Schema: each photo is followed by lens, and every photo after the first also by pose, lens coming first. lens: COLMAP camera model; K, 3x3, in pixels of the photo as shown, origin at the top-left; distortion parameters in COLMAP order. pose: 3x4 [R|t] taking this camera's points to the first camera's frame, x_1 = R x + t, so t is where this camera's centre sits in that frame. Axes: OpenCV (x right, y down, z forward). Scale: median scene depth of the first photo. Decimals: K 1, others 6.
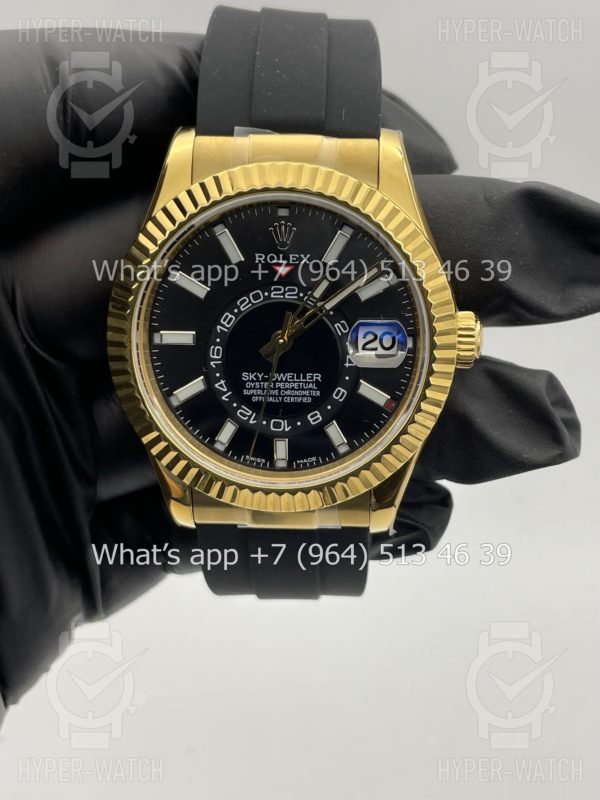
lens RADIAL K [[1329.6, 0, 300.0], [0, 1329.6, 400.0], [0, 0, 1]] dist [0.535991, 0.025532]
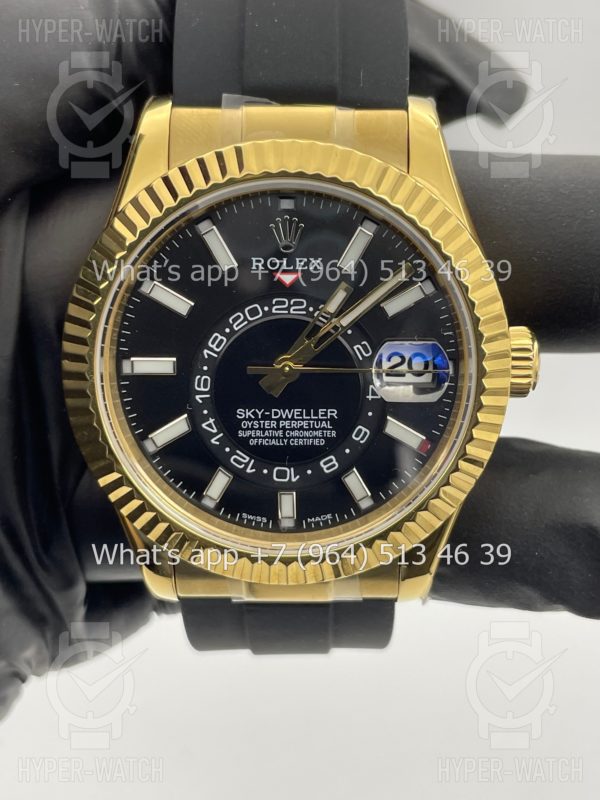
lens RADIAL K [[1271.6, 0, 300.0], [0, 1271.6, 400.0], [0, 0, 1]] dist [0.390136, 0.008868]
pose [[0.999678, -0.013804, 0.021274, -0.021912], [0.013470, 0.999785, 0.015775, -0.037152], [-0.021488, -0.015483, 0.999649, 0.249754]]
